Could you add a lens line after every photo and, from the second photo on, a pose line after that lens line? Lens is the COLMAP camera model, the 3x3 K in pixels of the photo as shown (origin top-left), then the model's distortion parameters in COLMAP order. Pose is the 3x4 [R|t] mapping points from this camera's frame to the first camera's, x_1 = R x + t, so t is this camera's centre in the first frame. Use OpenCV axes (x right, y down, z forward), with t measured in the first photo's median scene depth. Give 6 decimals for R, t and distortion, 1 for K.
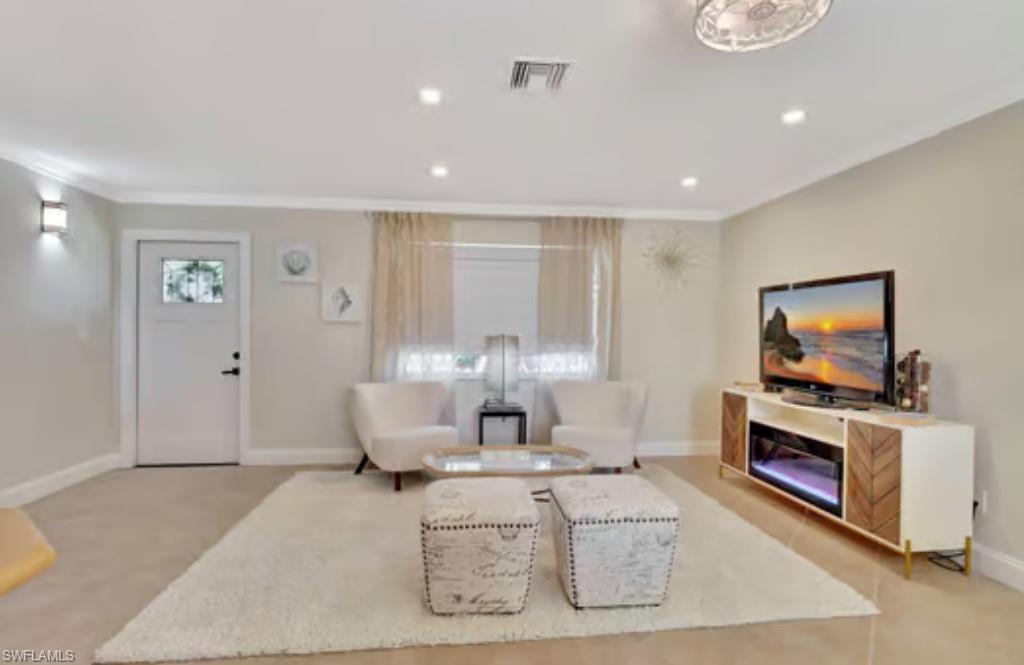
lens RADIAL K [[495.6, 0, 527.3], [0, 495.6, 324.9], [0, 0, 1]] dist [-0.013583, -0.000012]
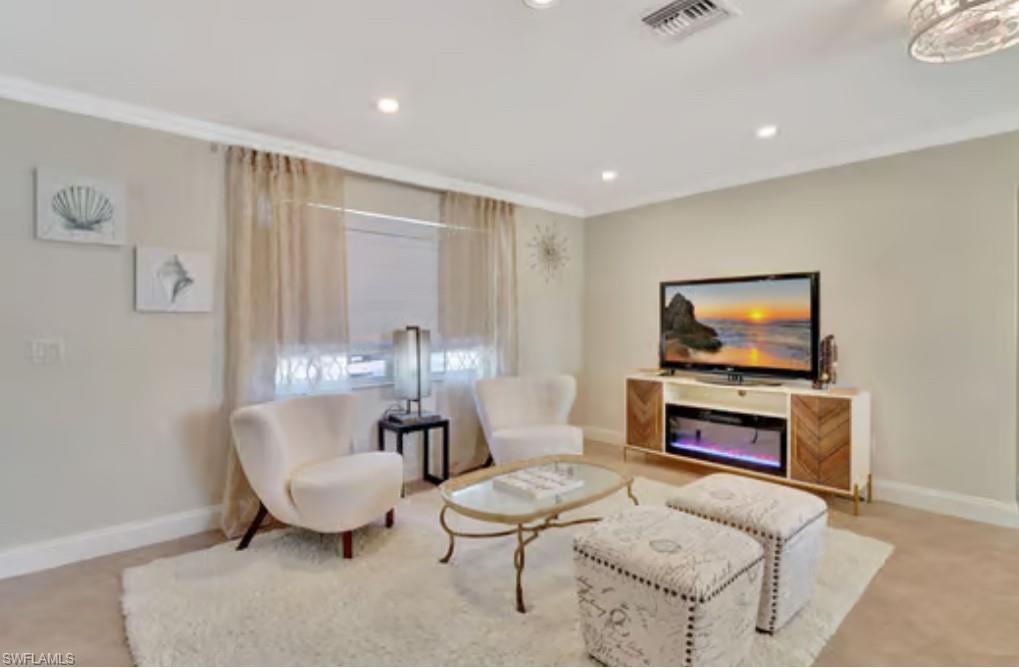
lens RADIAL K [[488.7, 0, 507.1], [0, 488.7, 324.8], [0, 0, 1]] dist [0.000528, 0.000106]
pose [[0.835089, -0.009822, 0.550026, -0.405860], [0.001126, 0.999869, 0.016145, 0.001866], [-0.550113, -0.012863, 0.834991, 0.269212]]
